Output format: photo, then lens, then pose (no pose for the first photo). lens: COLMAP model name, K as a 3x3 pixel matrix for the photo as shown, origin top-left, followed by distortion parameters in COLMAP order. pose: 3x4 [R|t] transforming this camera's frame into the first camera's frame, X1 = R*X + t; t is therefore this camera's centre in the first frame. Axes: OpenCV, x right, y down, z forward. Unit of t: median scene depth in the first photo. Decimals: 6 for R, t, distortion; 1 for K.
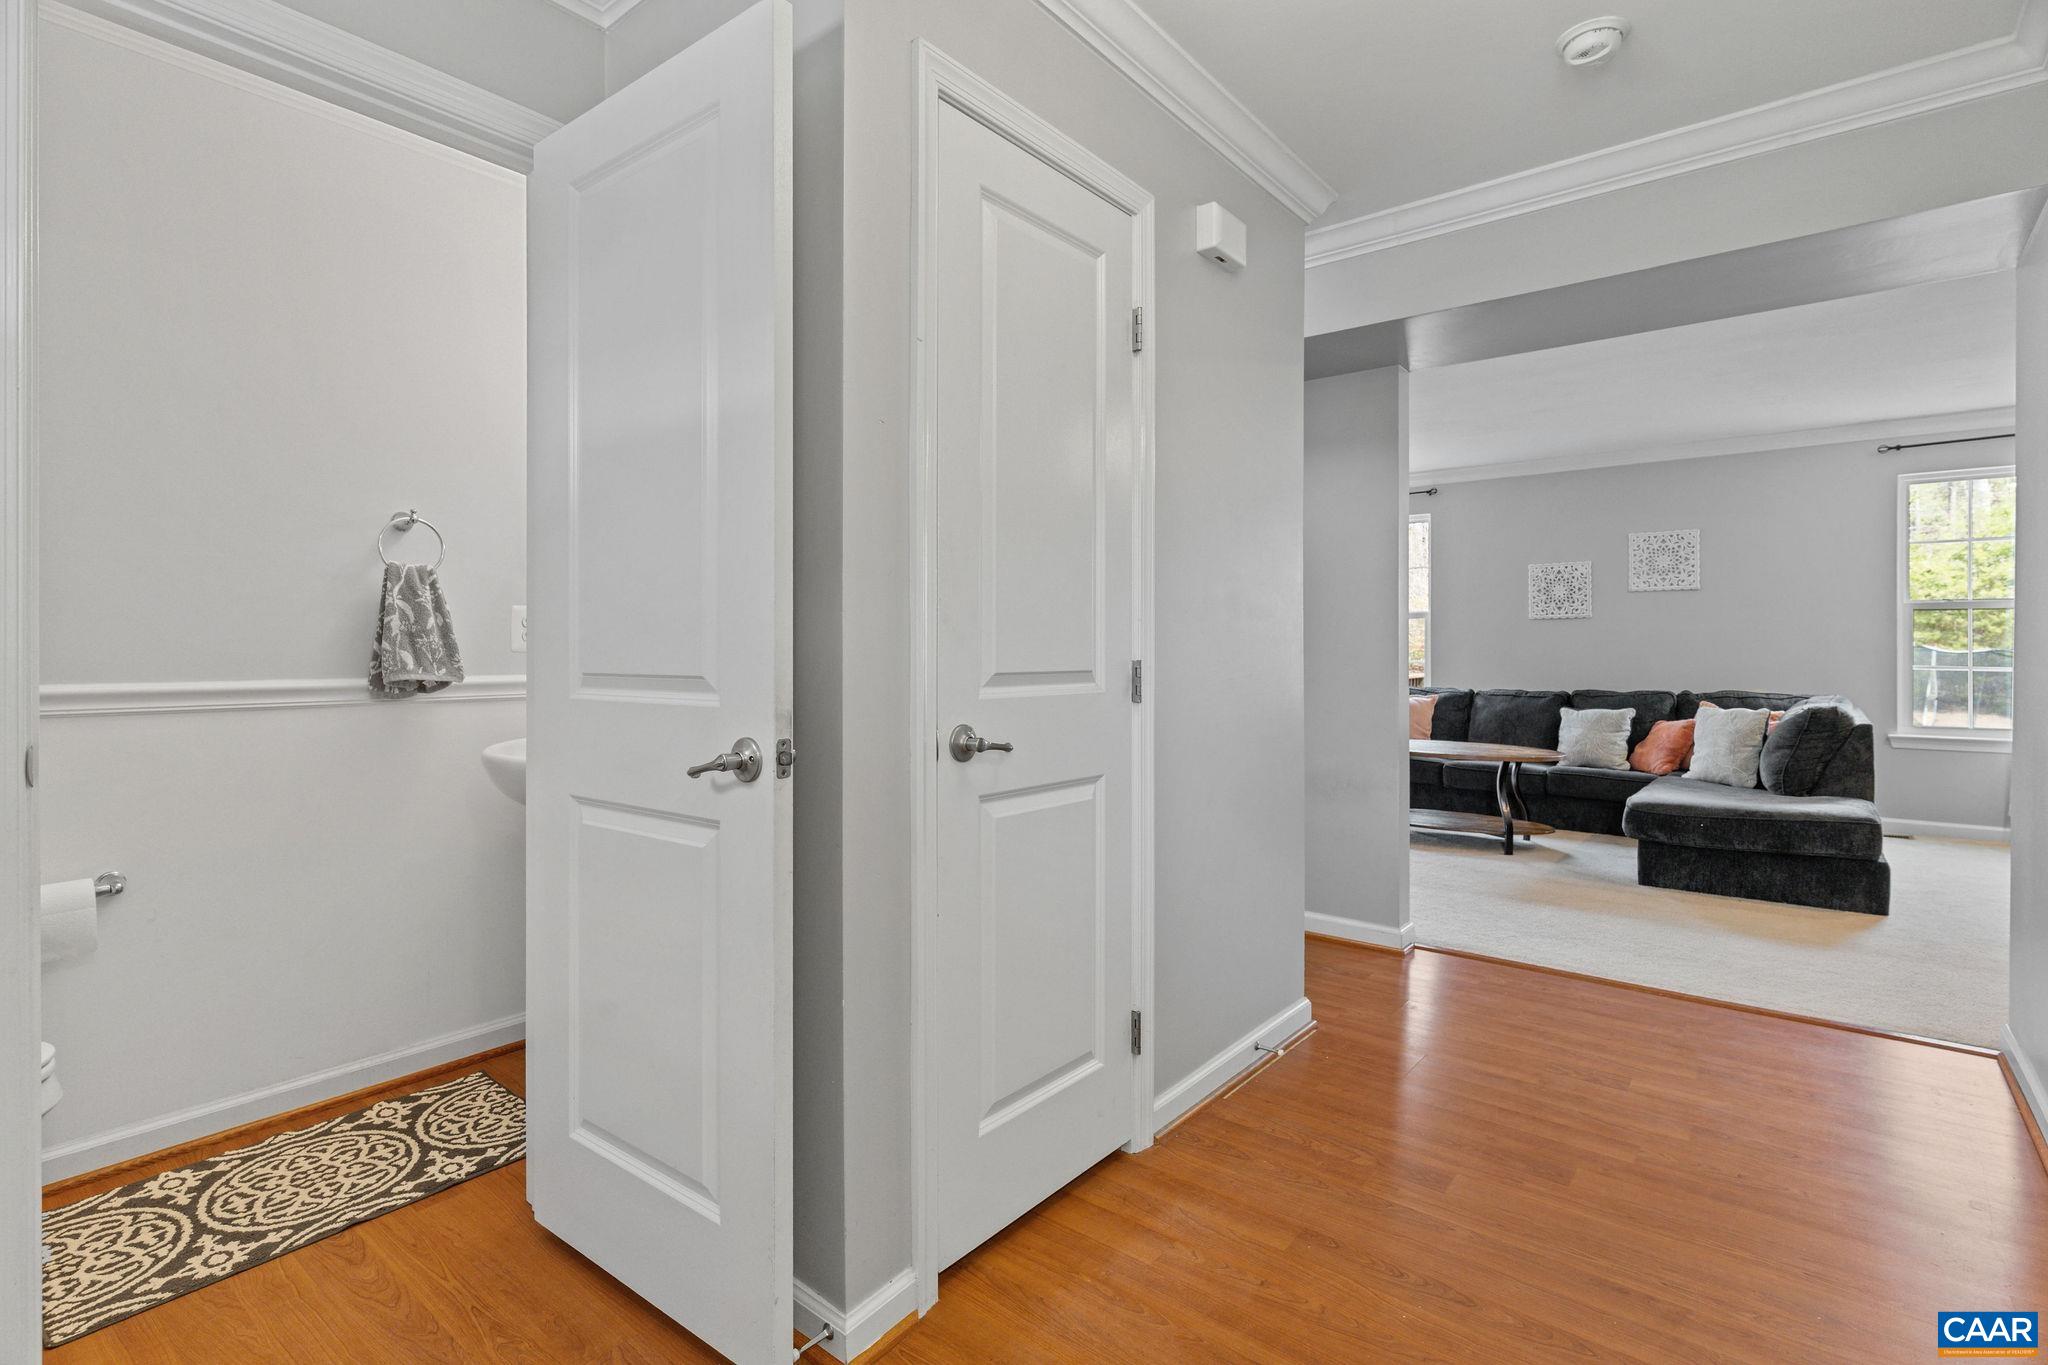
lens RADIAL K [[991.9, 0, 1015.1], [0, 991.9, 649.9], [0, 0, 1]] dist [-0.000323, -0.000291]
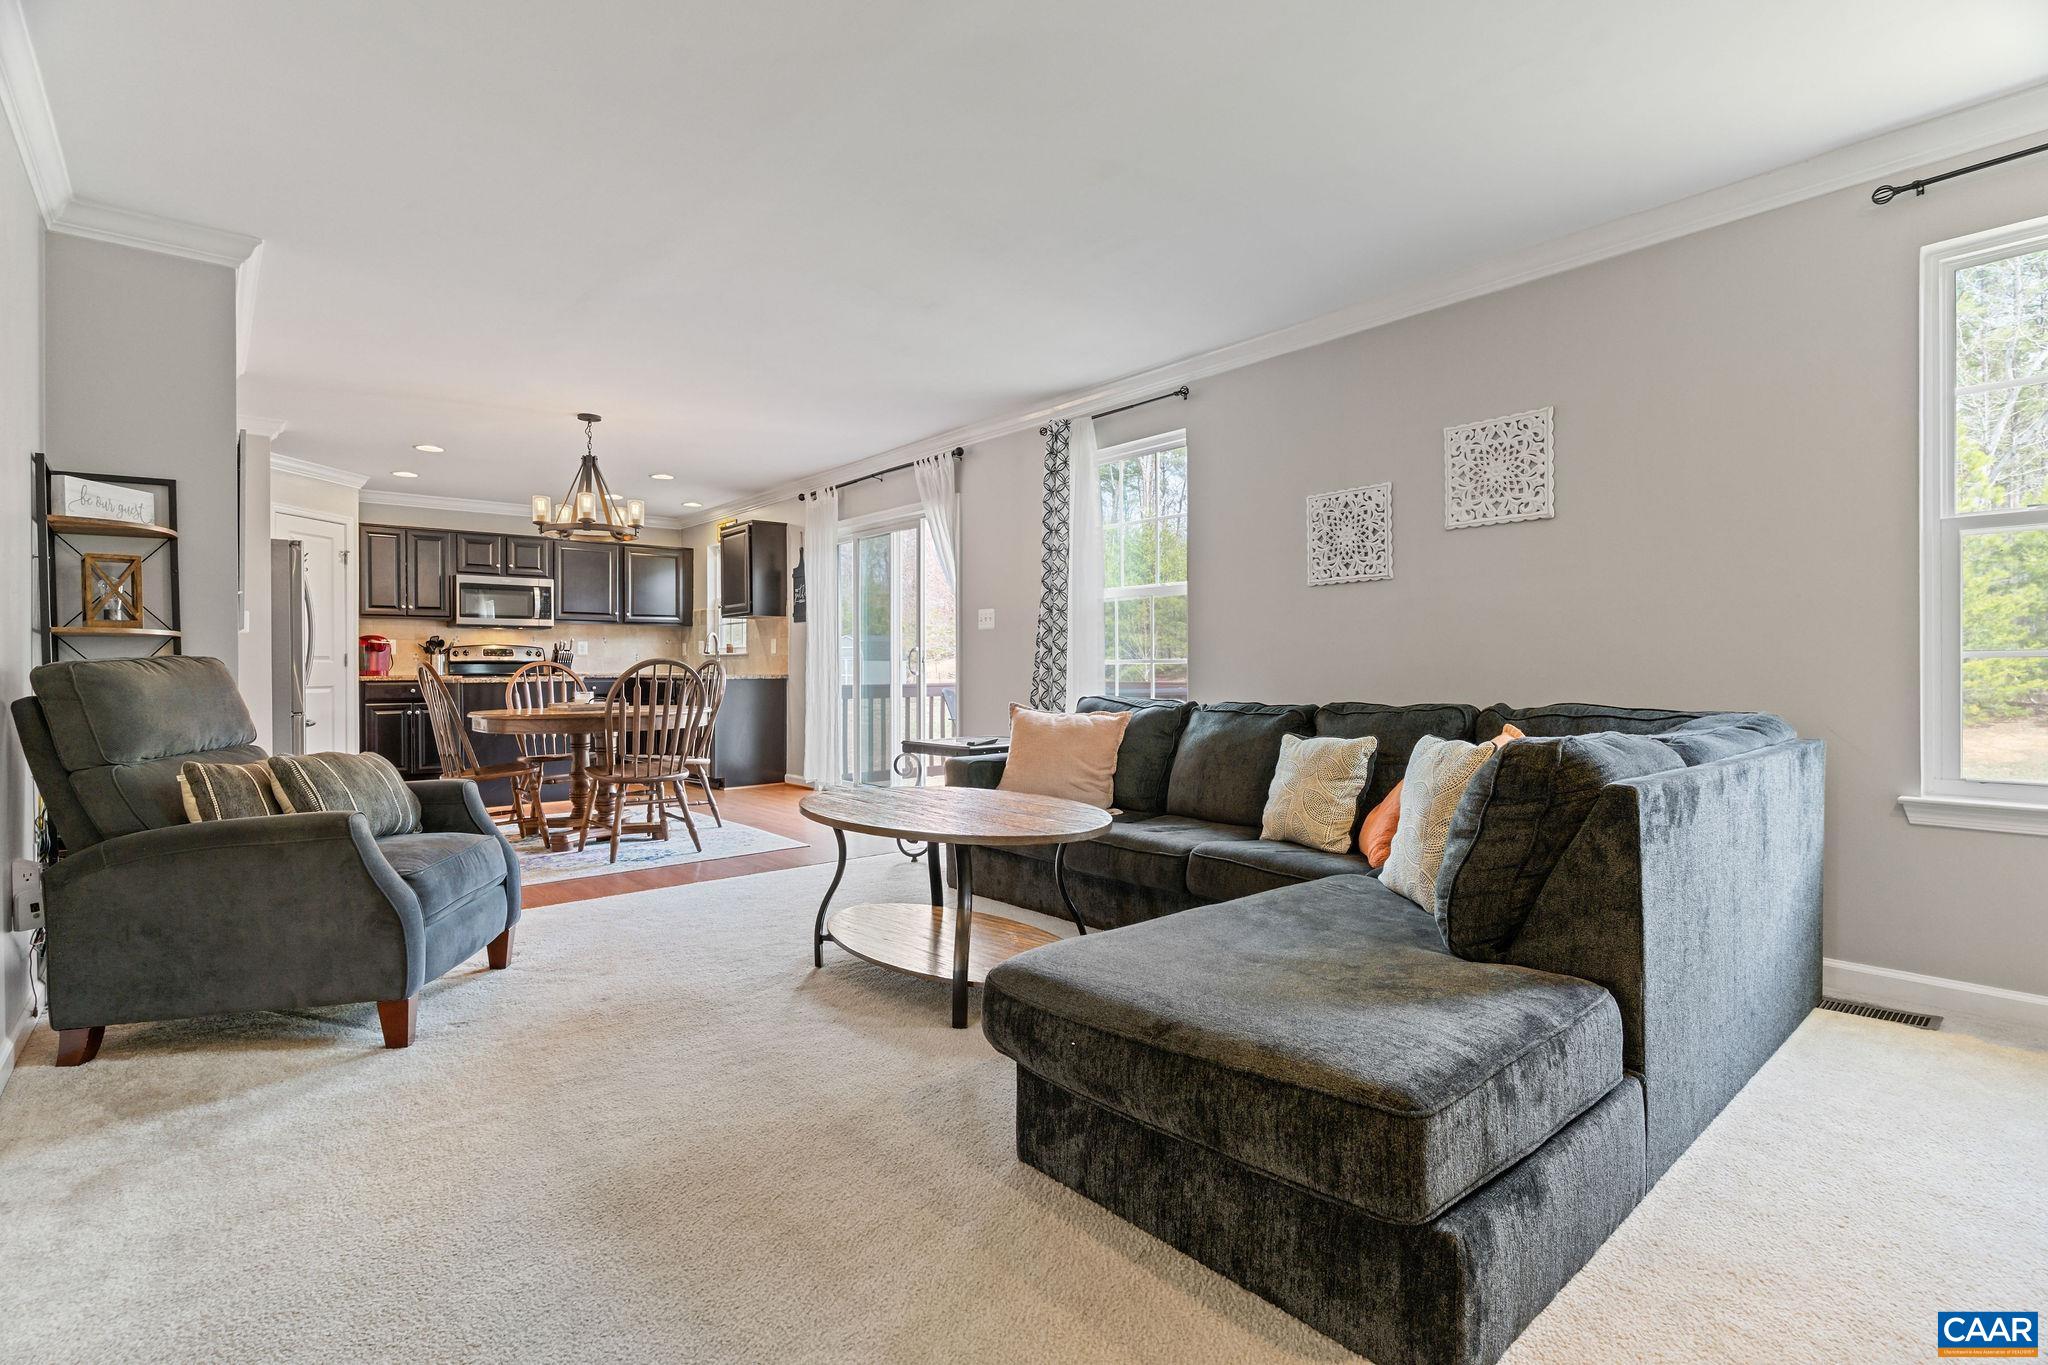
lens RADIAL K [[980.8, 0, 1032.2], [0, 980.8, 670.6], [0, 0, 1]] dist [0.002539, 0.000220]
pose [[0.983222, -0.005065, -0.182340, 0.506426], [0.005499, 0.999983, 0.001878, 0.020006], [0.182328, -0.002849, 0.983234, 0.418879]]
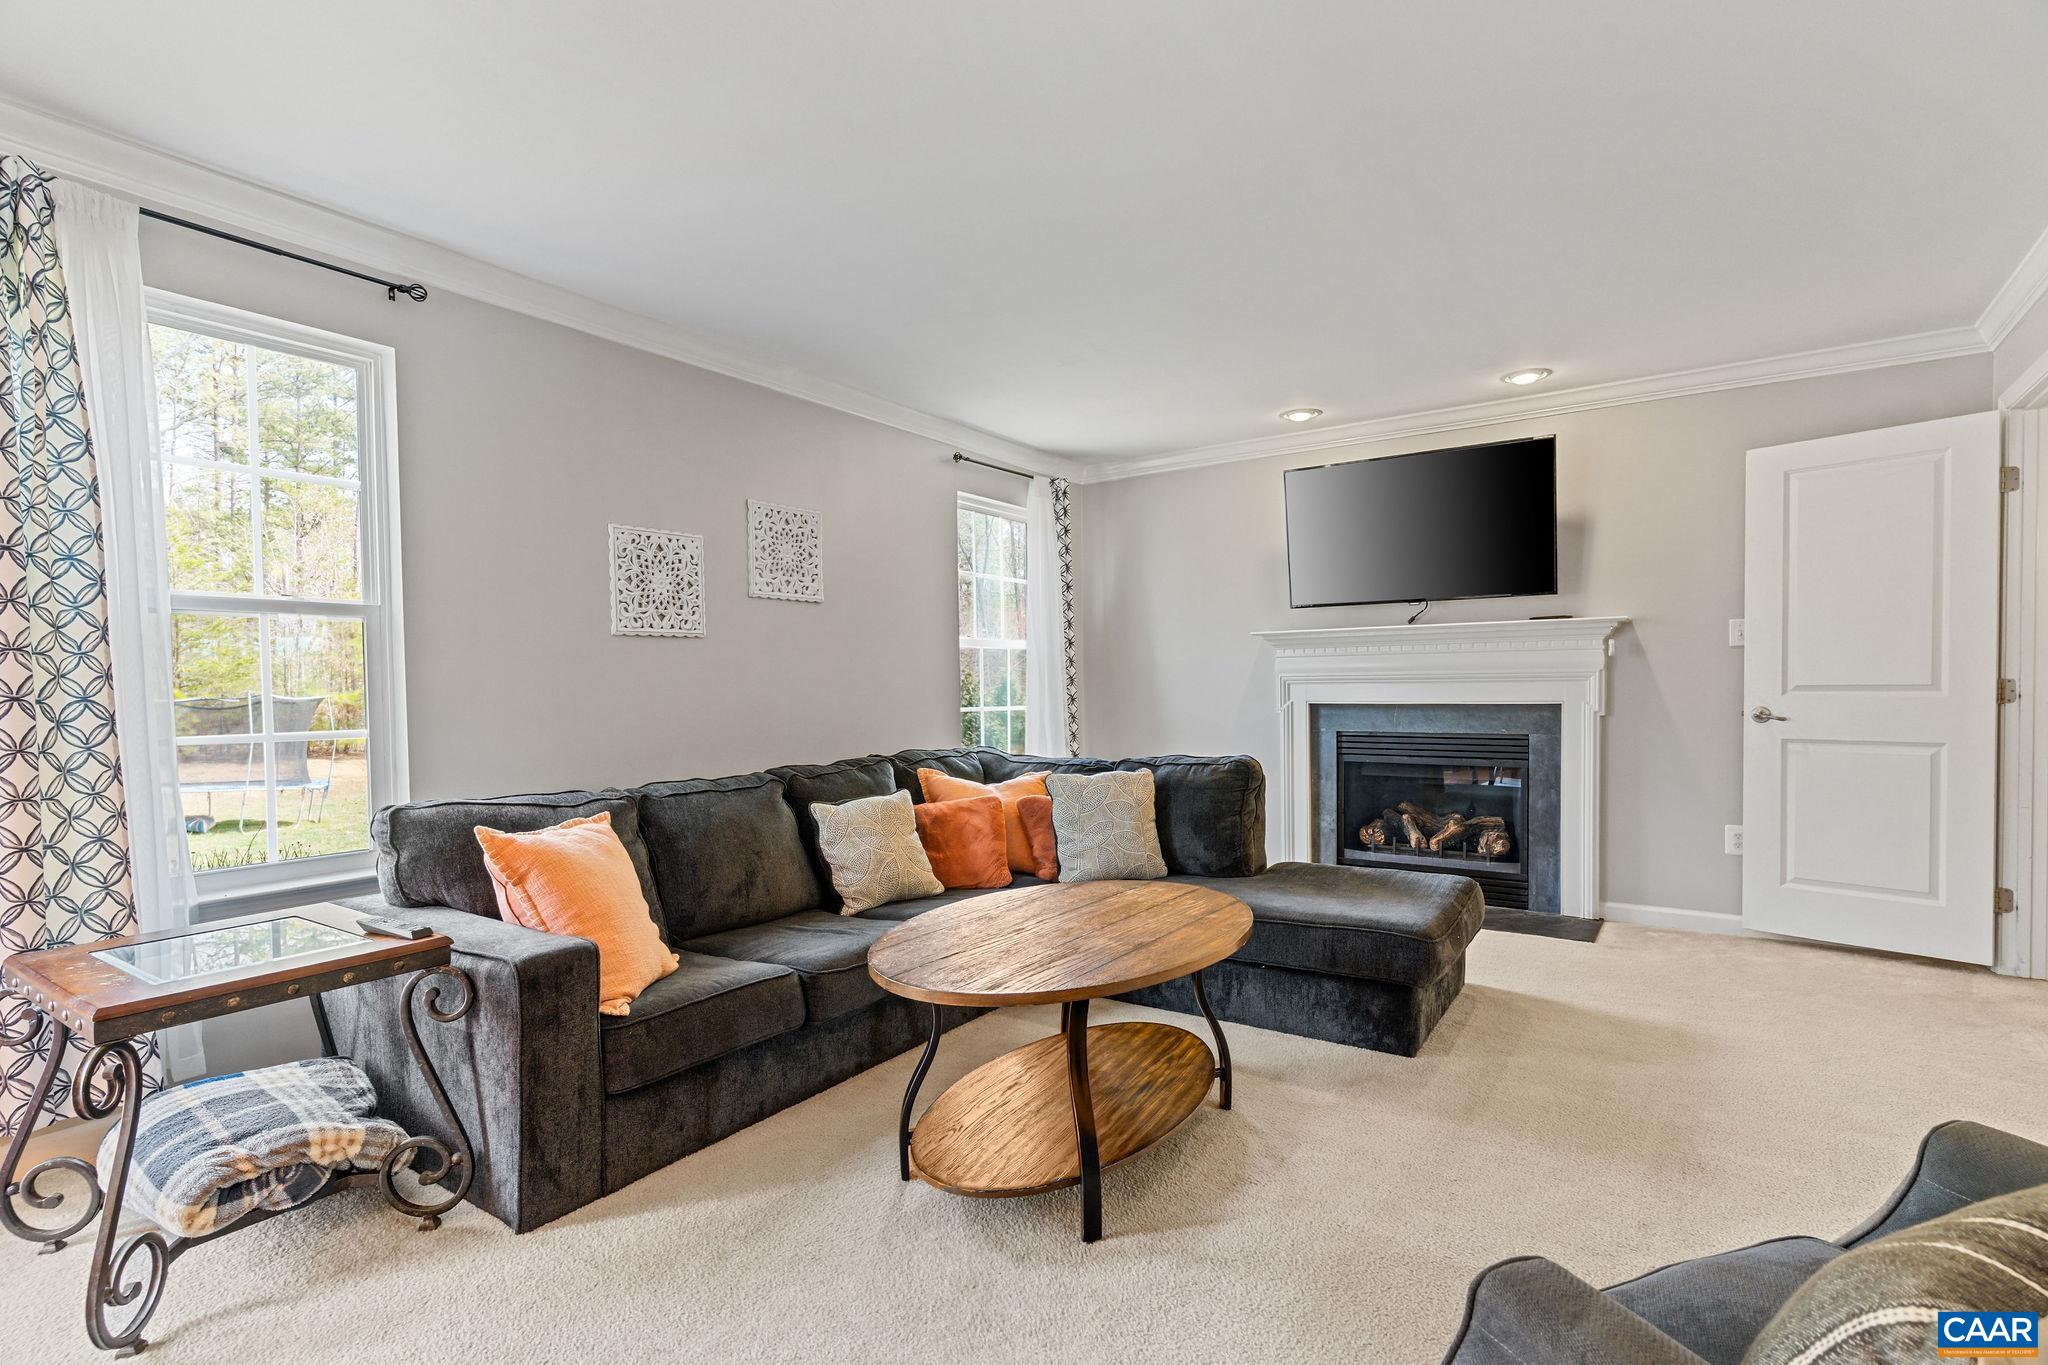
lens RADIAL K [[969.9, 0, 1009.1], [0, 969.9, 713.2], [0, 0, 1]] dist [0.020458, -0.000043]
pose [[-0.062518, -0.027824, 0.997656, 0.024337], [0.014985, 0.999472, 0.028814, -0.003385], [-0.997931, 0.016751, -0.062068, 0.914335]]
